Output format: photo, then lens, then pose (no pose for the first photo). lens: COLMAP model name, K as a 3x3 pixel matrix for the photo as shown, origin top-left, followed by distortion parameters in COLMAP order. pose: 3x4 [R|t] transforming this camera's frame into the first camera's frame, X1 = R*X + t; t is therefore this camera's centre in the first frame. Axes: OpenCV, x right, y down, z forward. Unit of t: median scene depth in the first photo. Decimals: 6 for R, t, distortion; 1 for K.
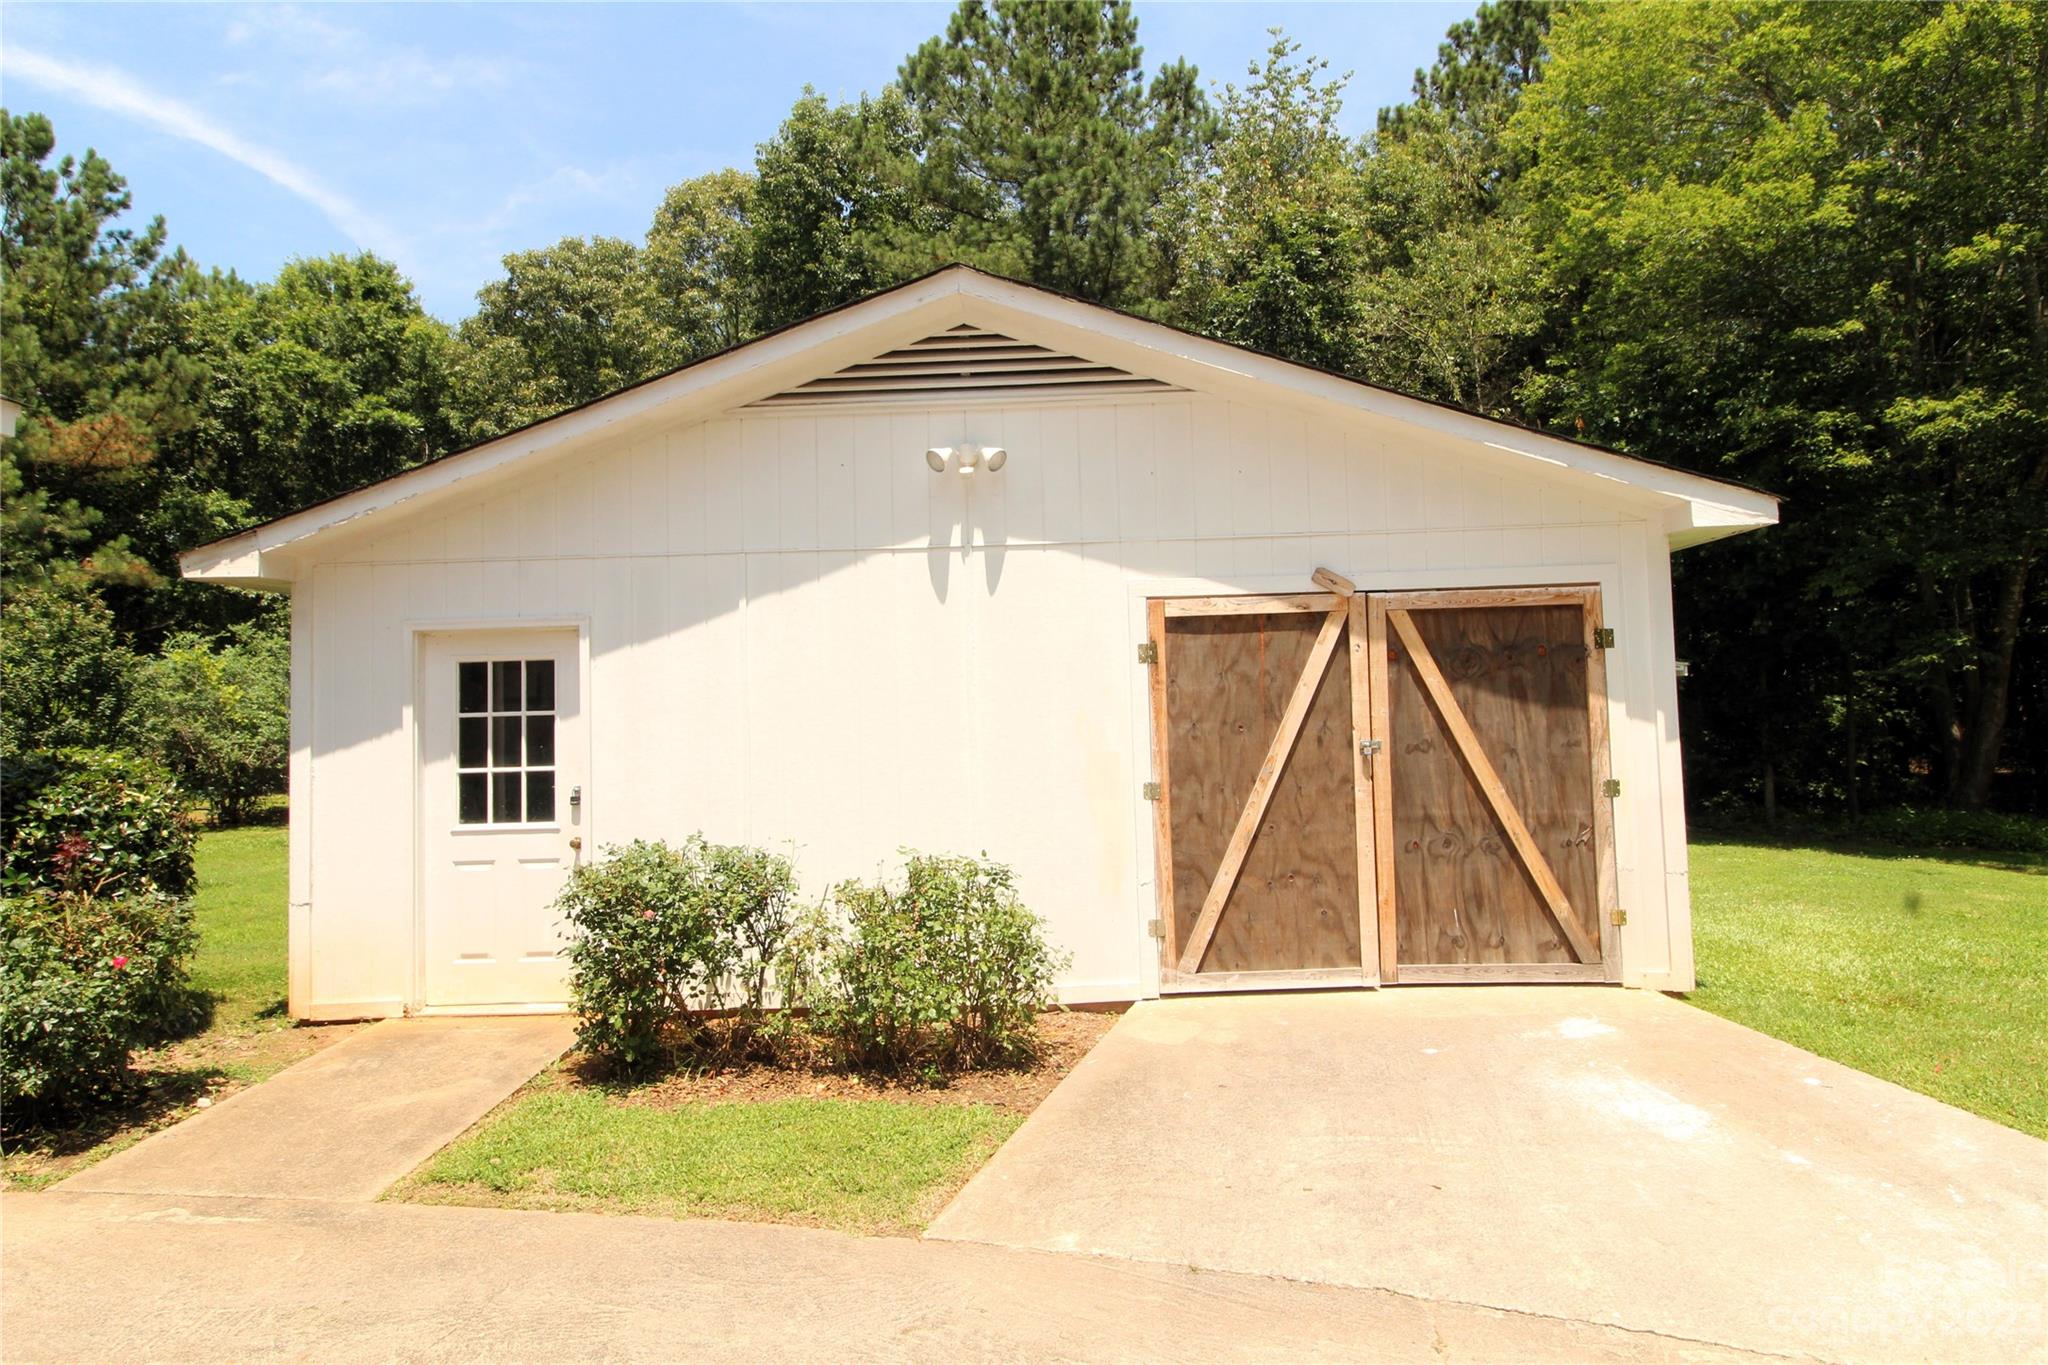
lens RADIAL K [[1124.4, 0, 1040.9], [0, 1124.4, 664.8], [0, 0, 1]] dist [-0.003735, -0.002370]
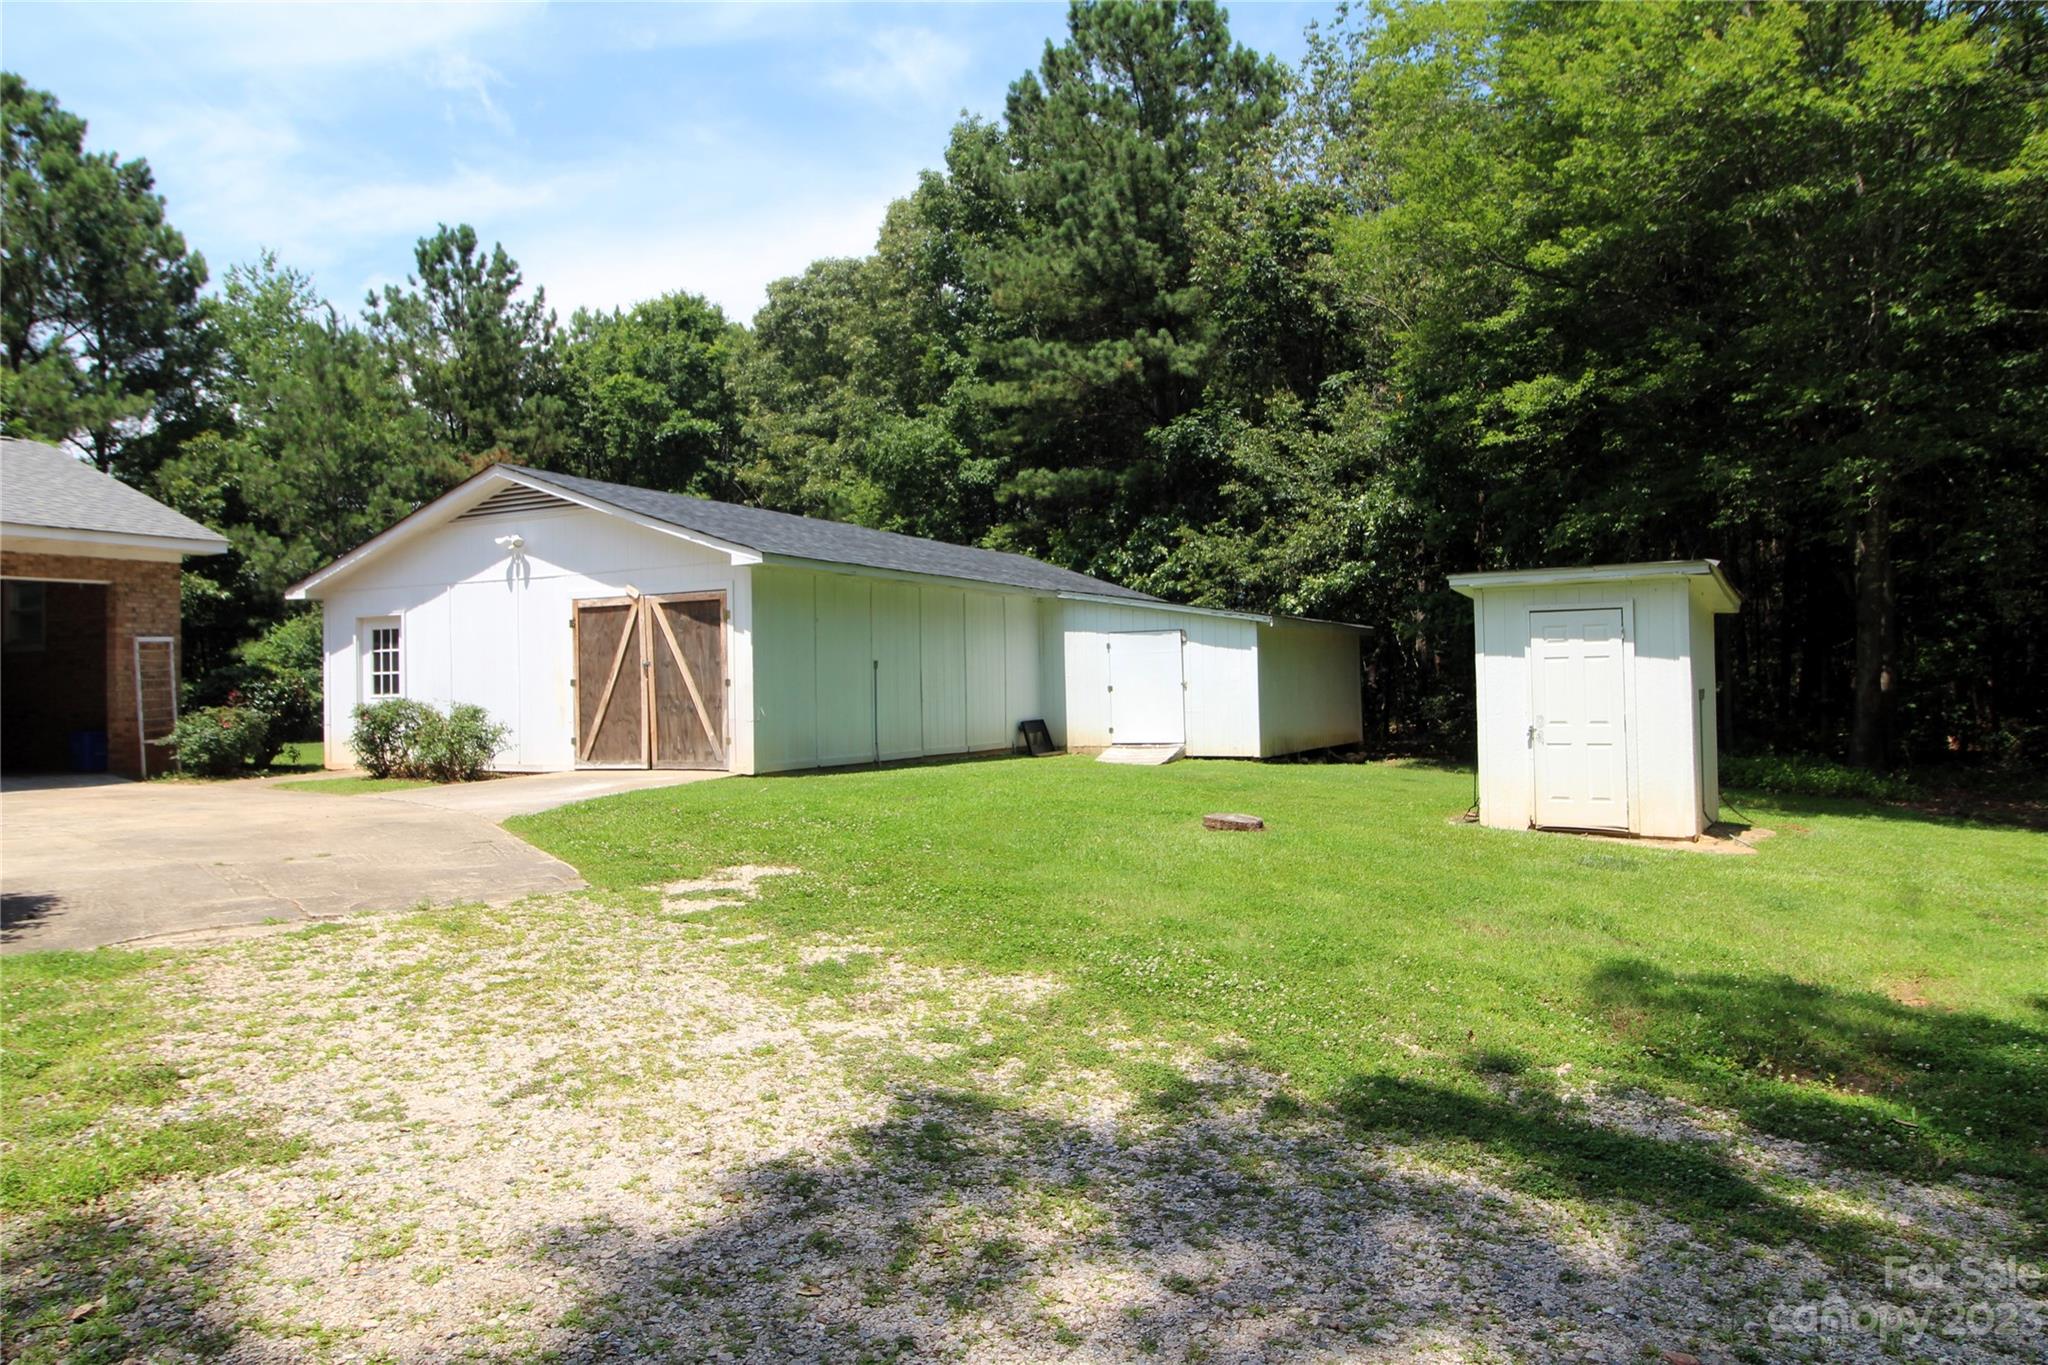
lens RADIAL K [[1373.1, 0, 1024.0], [0, 1373.1, 682.5], [0, 0, 1]] dist [-0.007460, -0.001344]
pose [[0.902751, 0.007546, -0.430097, 2.098618], [0.011955, 0.999020, 0.042619, 0.001787], [0.429997, -0.043616, 0.901776, -1.126971]]
